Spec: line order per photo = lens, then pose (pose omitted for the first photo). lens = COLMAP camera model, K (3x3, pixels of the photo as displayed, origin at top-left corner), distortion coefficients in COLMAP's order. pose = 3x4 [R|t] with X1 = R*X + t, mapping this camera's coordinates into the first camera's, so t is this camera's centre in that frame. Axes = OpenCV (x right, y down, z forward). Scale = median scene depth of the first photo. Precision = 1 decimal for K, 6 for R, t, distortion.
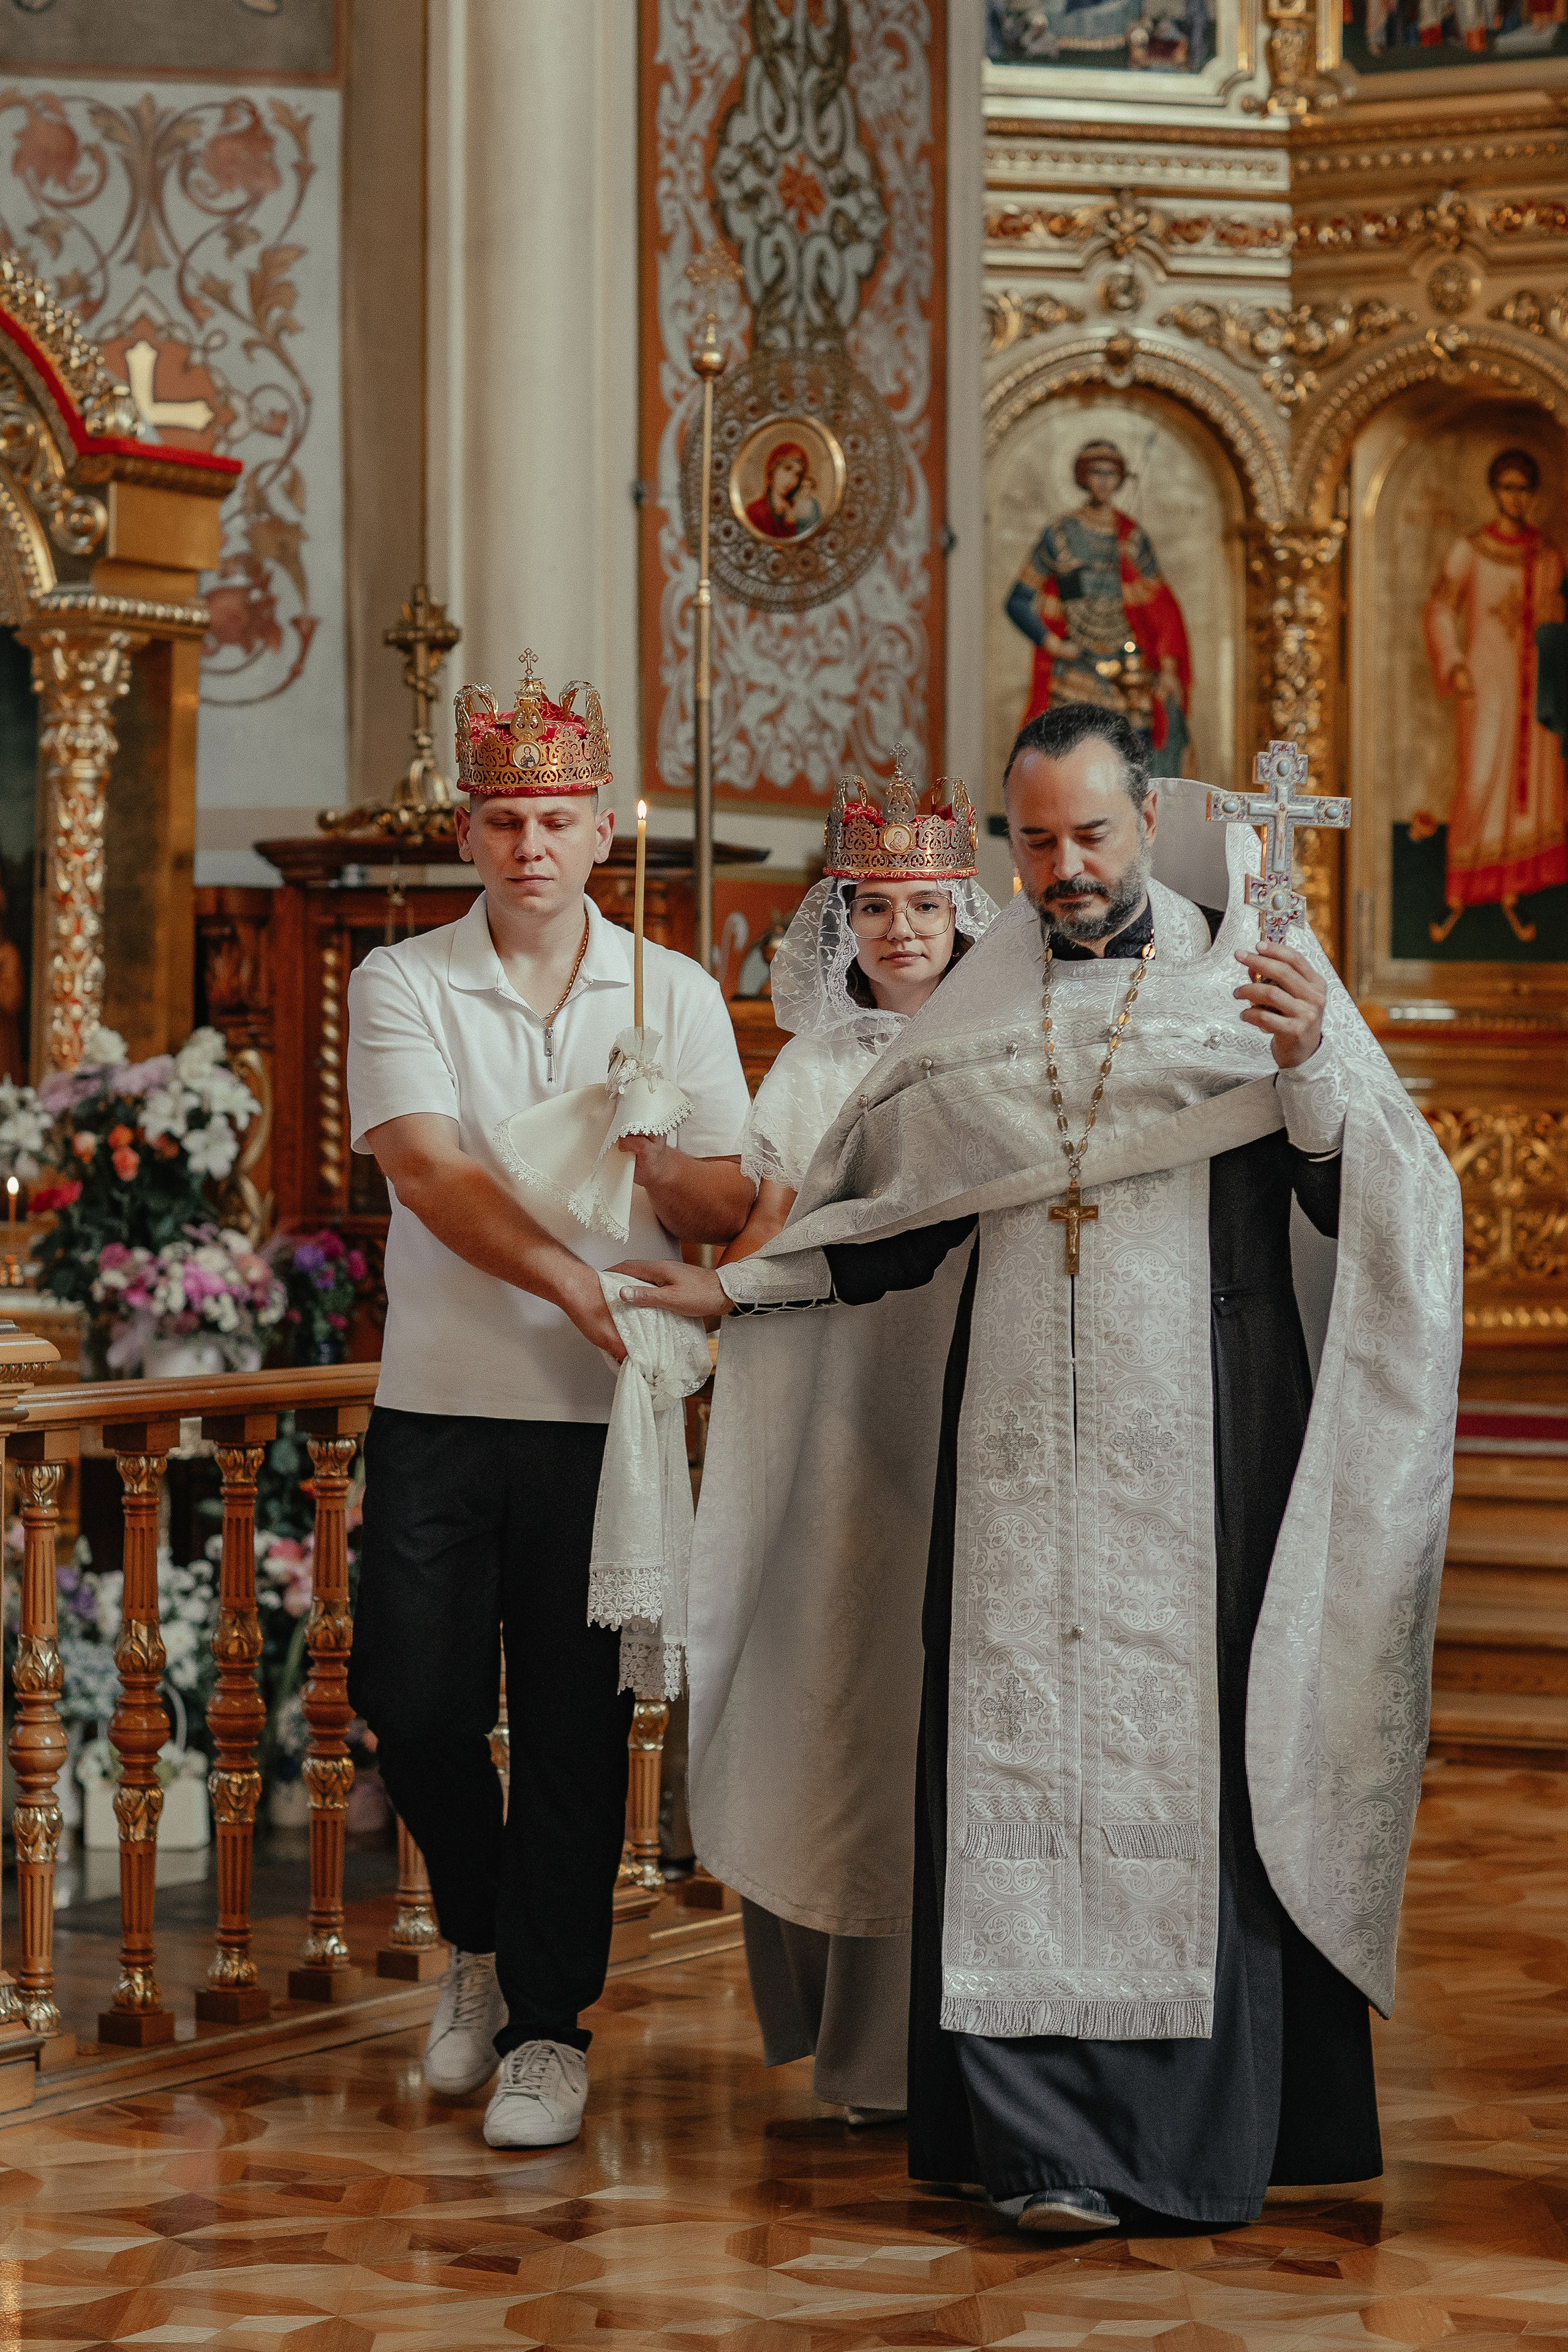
lens RADIAL K [[5820.9, 0, 784.0], [0, 5820.9, 1176.0], [0, 0, 1]] dist [-0.045914, -0.812482]
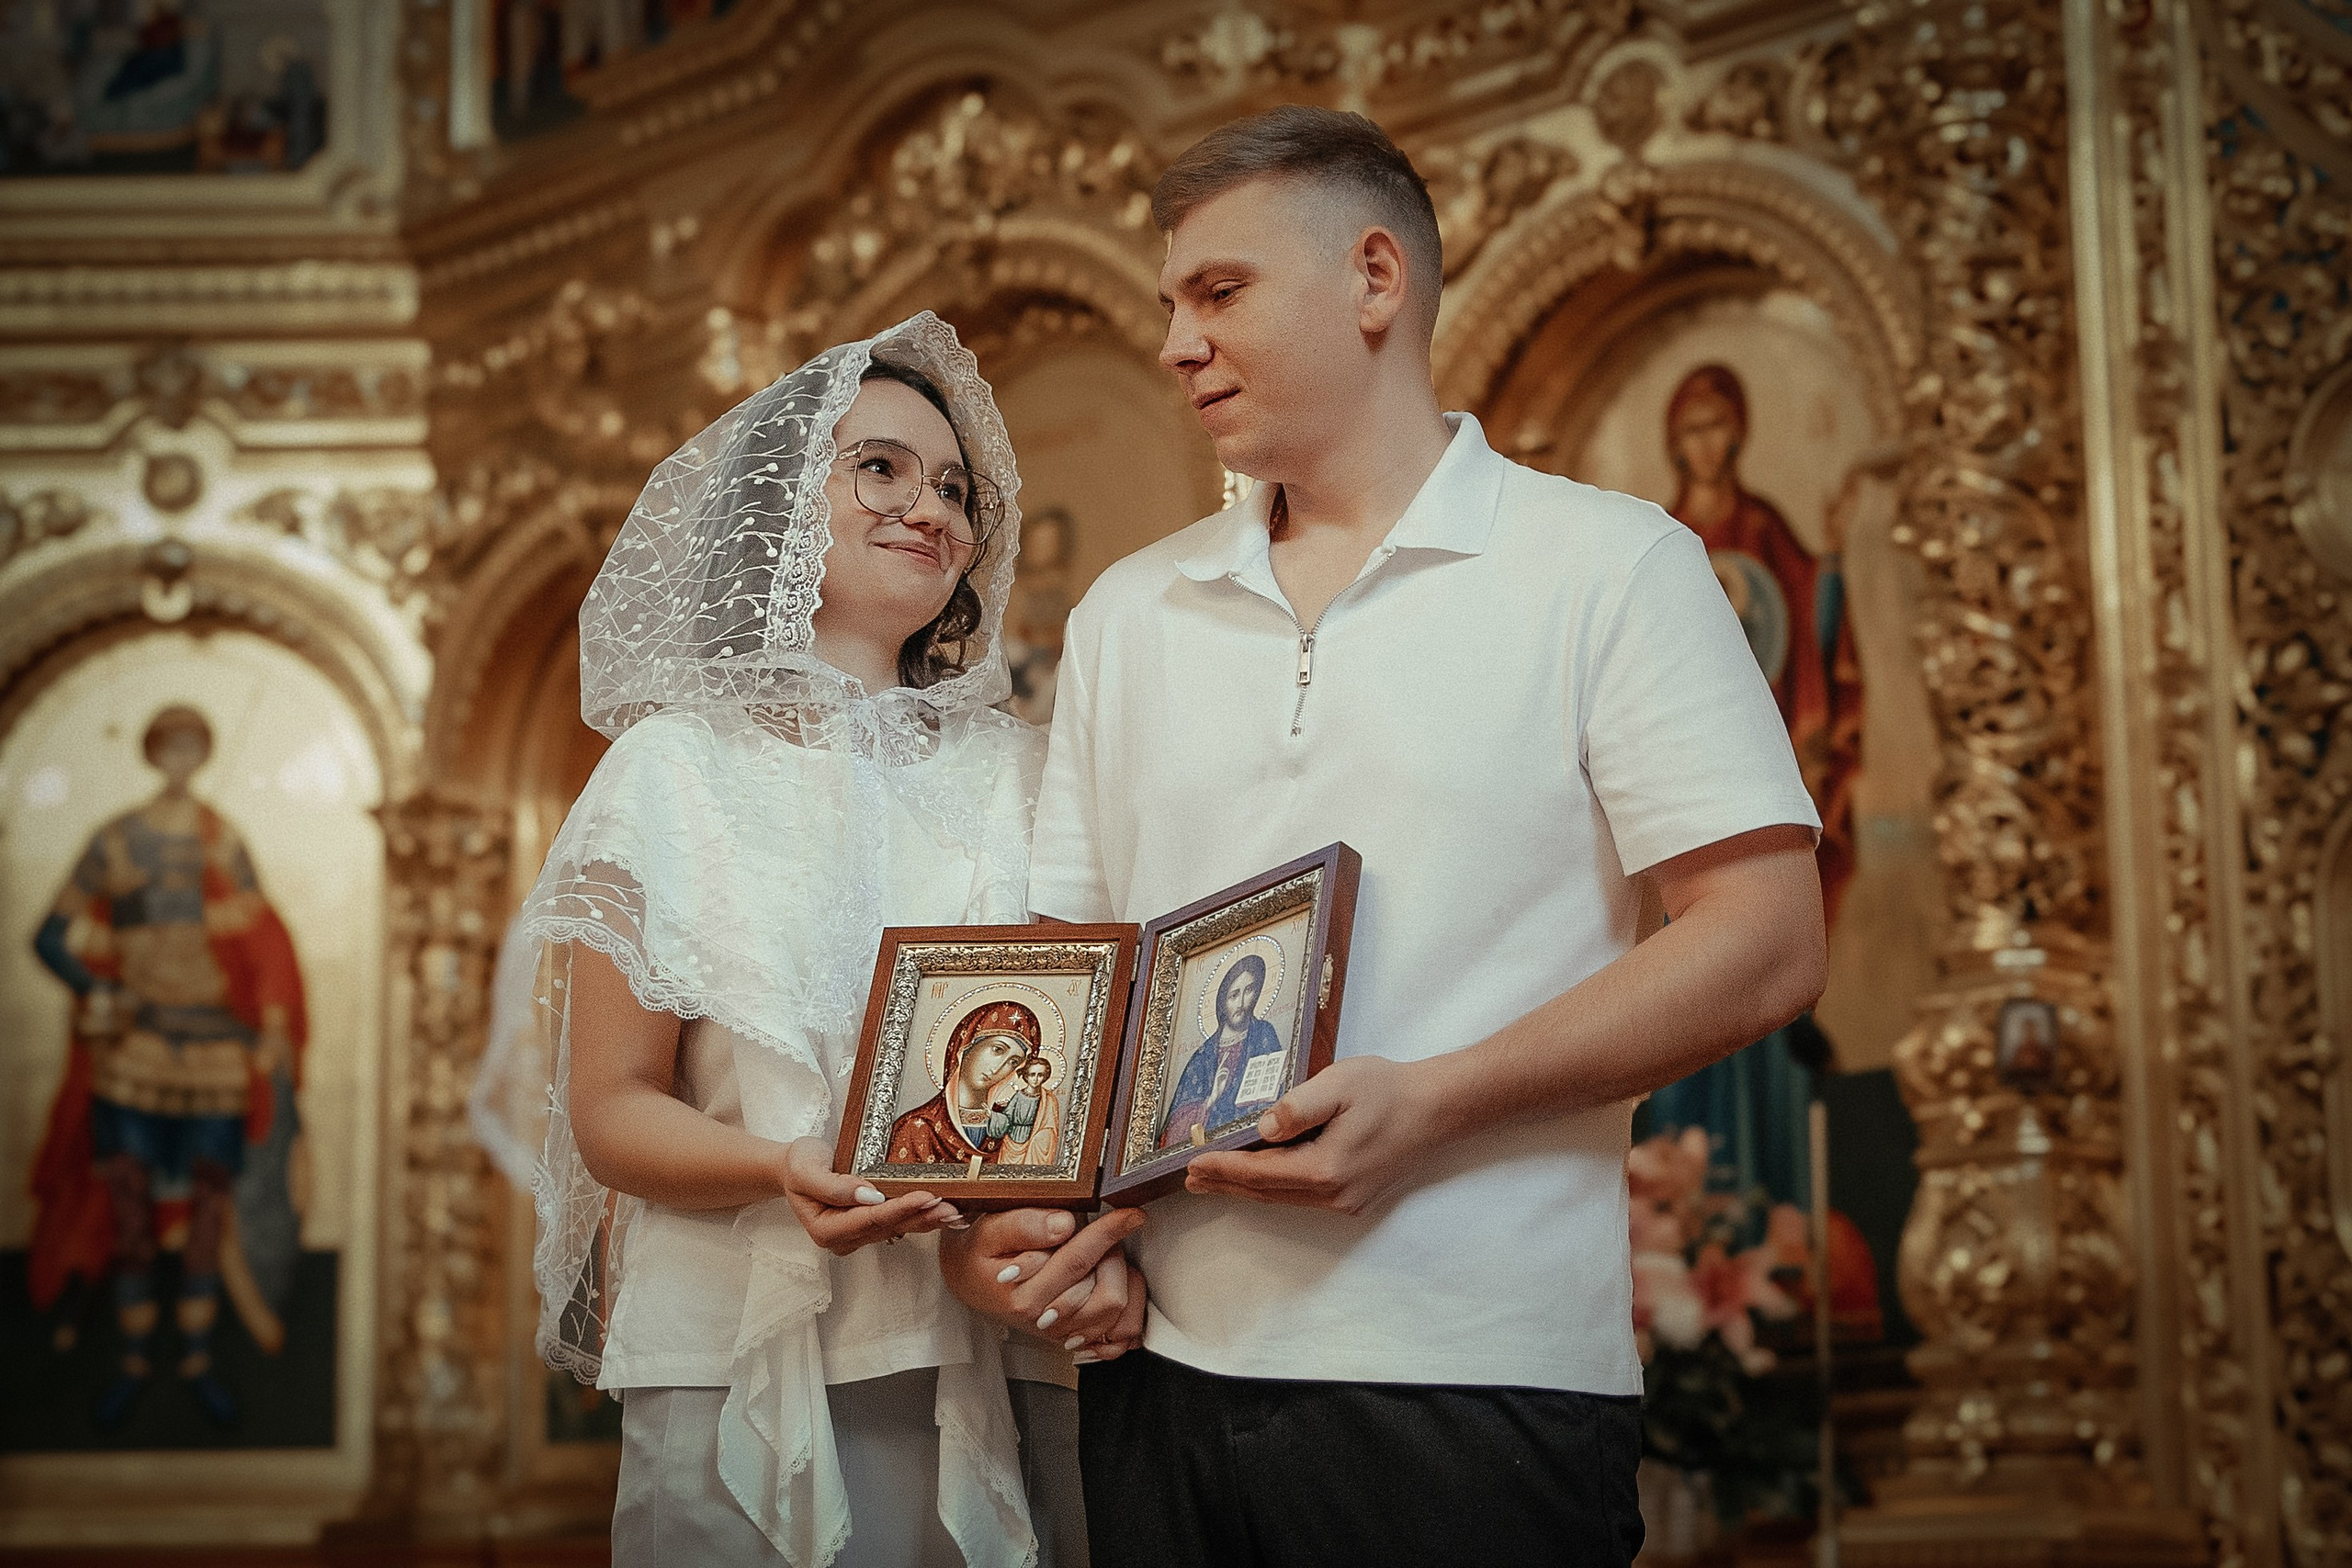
lens RADIAL K [[4610.5, 0, 1310.8], [0, 4610.5, 819.4], [0, 0, 1]] dist [-0.032637, 0.165047]
pose [[0.973336, -0.063082, -0.220538, 0.328611], [0.018259, 0.979699, -0.199641, -0.001017], [0.228655, 0.190291, 0.954728, 0.549564]]
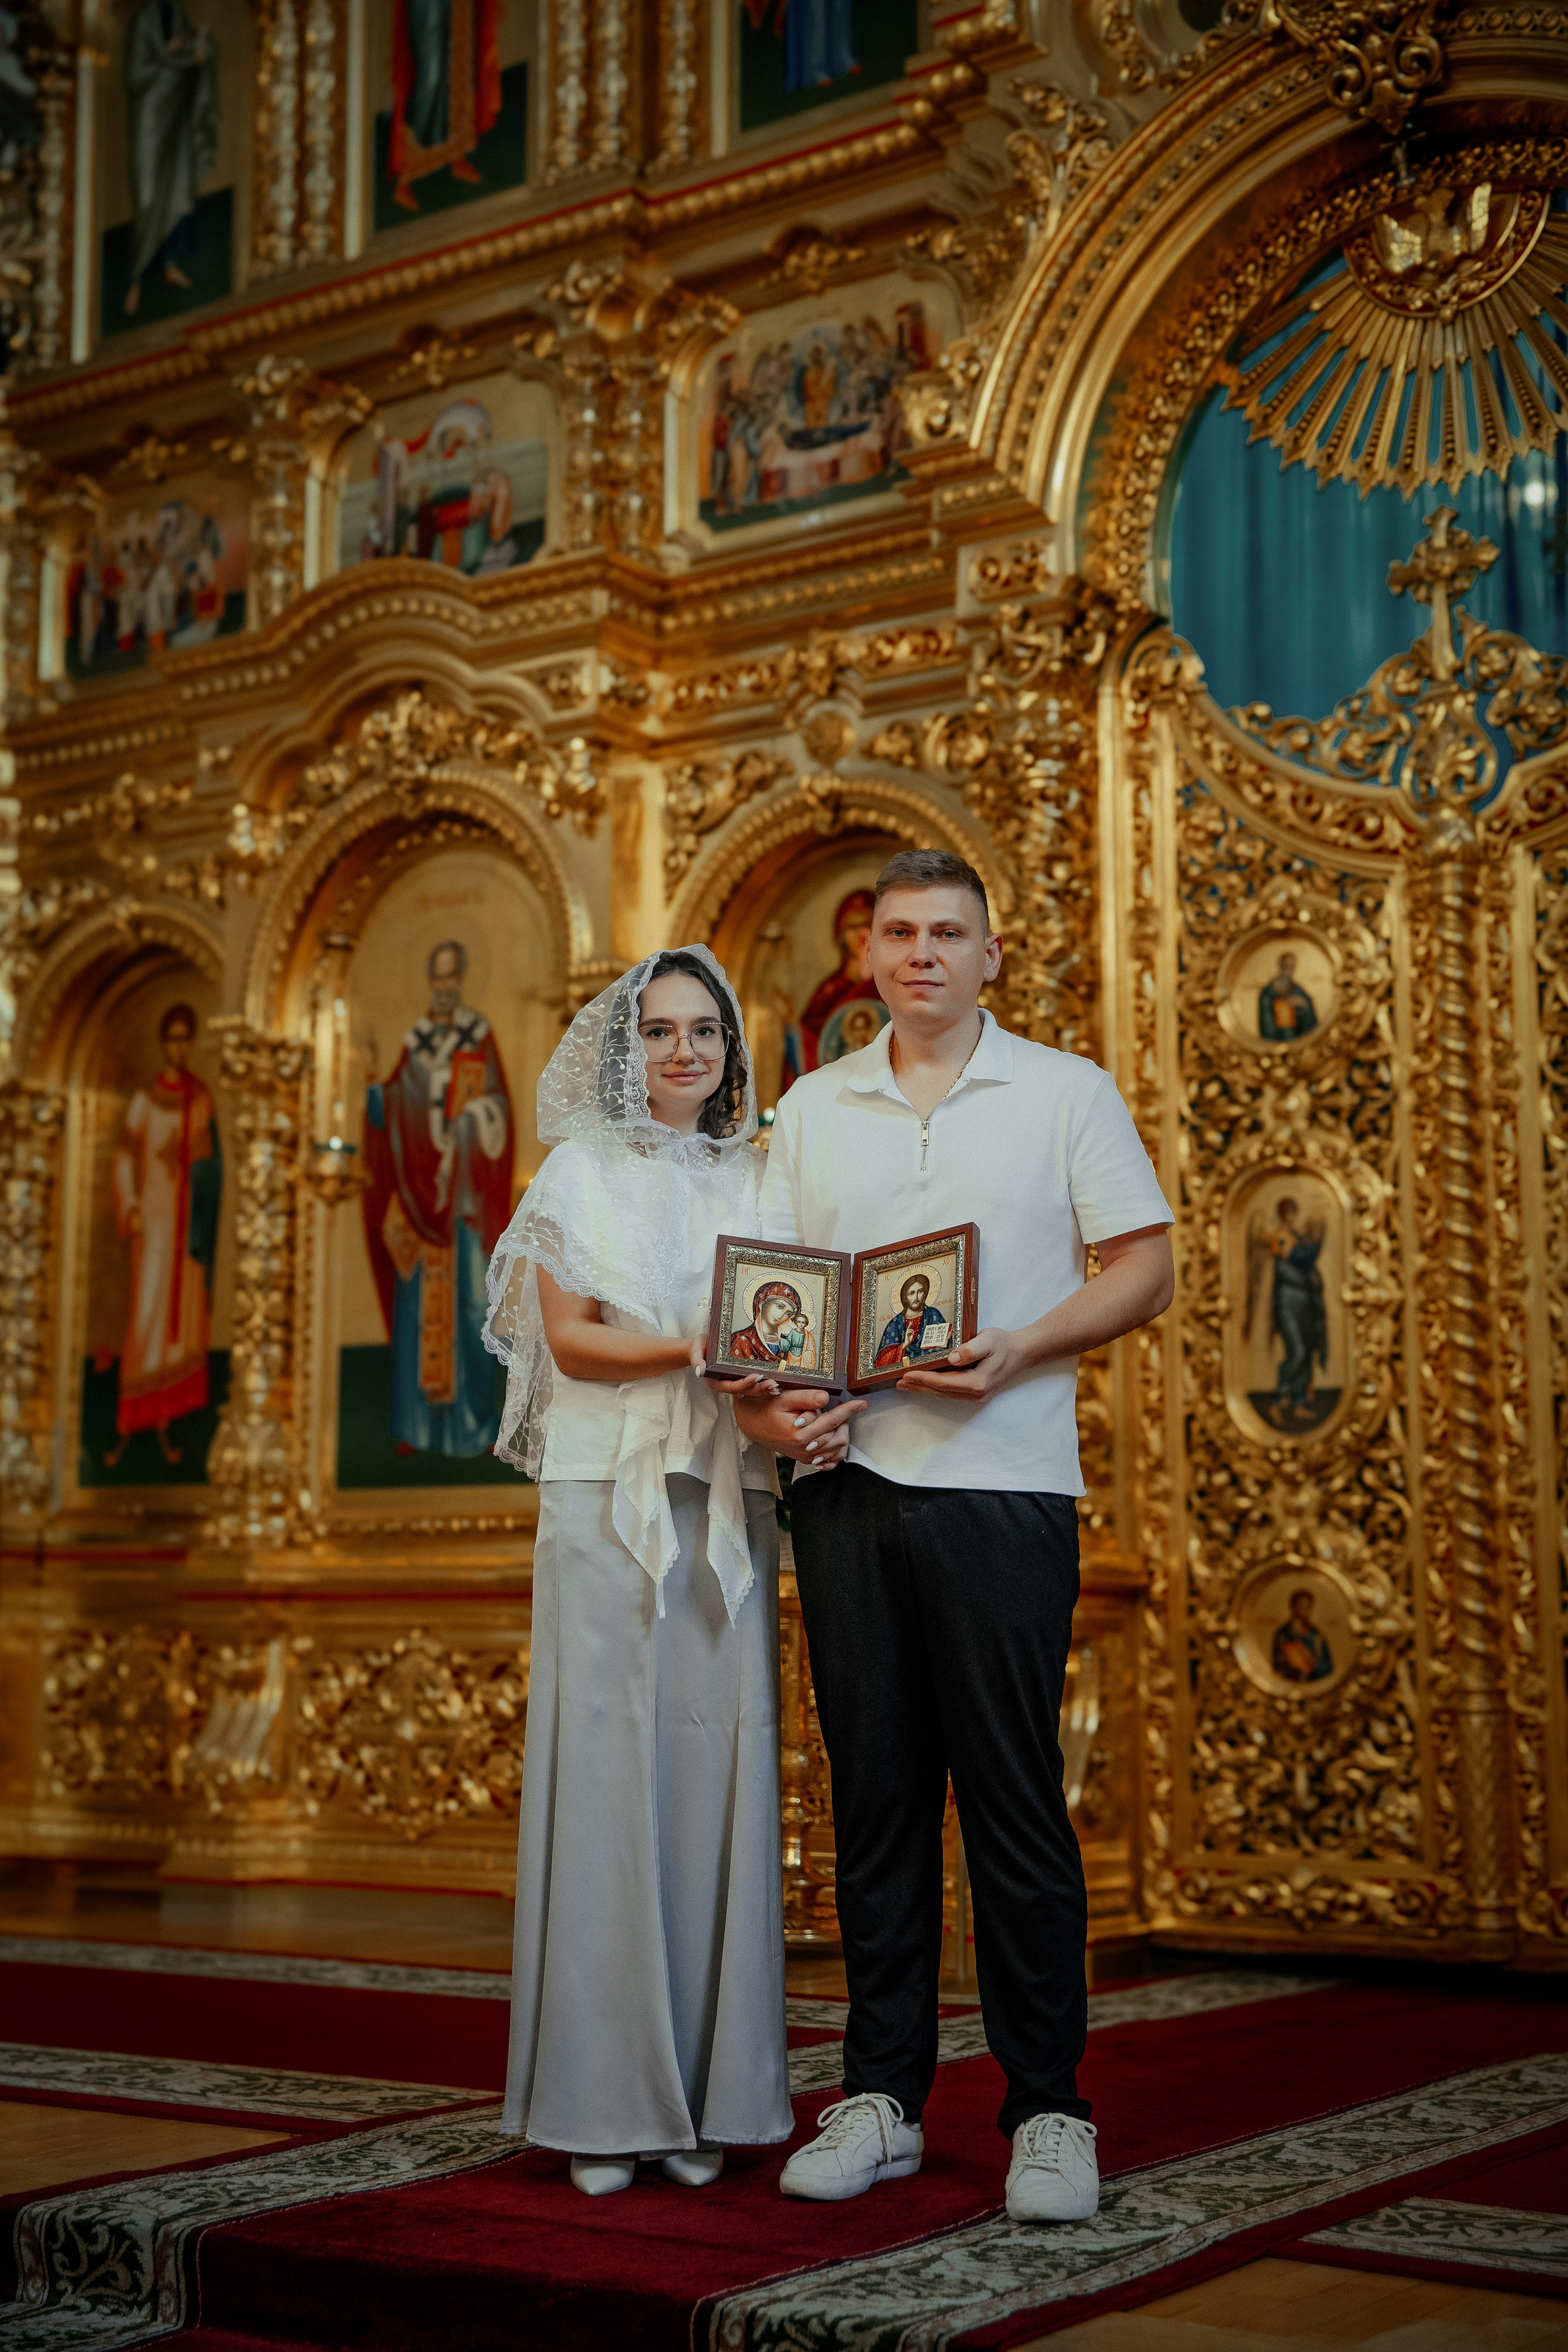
lens RADIAL K [[3125.3, 0, 784.0], [0, 3125.3, 1176.0], [0, 0, 1]] dist [0.084410, 0.074138]
pose [[0.997812, -0.009349, -0.065455, 0.290790], [-0.001746, 0.985882, -0.167432, 0.003234], [0.066096, 0.167180, 0.983708, 0.463534]]
